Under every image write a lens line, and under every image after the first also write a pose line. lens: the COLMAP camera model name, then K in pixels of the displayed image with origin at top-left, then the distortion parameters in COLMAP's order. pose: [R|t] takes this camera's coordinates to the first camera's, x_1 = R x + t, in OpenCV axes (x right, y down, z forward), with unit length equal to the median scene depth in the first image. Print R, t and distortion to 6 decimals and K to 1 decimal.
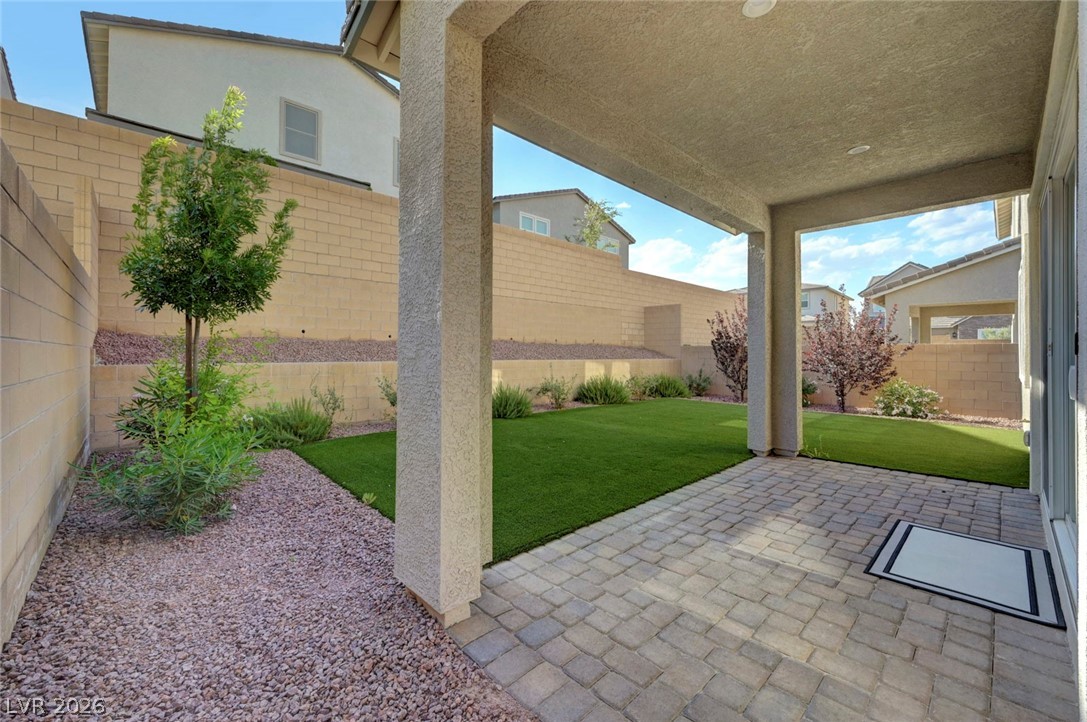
lens RADIAL K [[433.5, 0, 537.2], [0, 433.5, 354.3], [0, 0, 1]] dist [-0.000335, -0.000789]
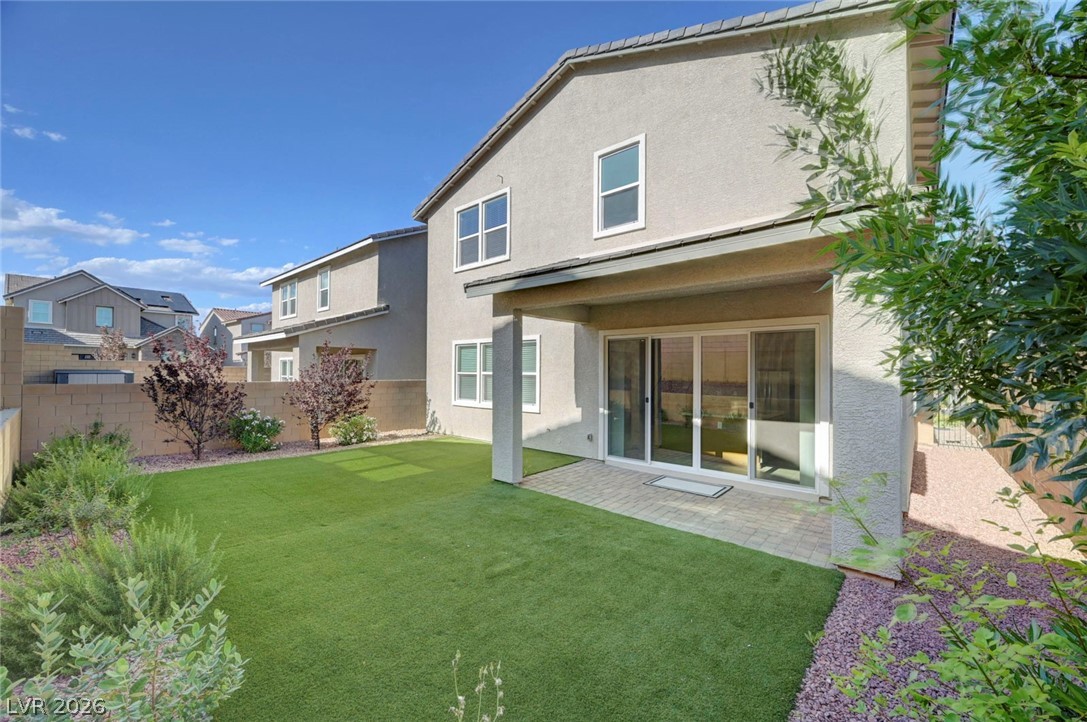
lens RADIAL K [[433.5, 0, 539.8], [0, 433.5, 364.8], [0, 0, 1]] dist [-0.000335, -0.000789]
pose [[-0.095382, 0.011705, 0.995372, -0.504331], [-0.004860, 0.999913, -0.012224, -0.071420], [-0.995429, -0.006003, -0.095317, 0.692652]]
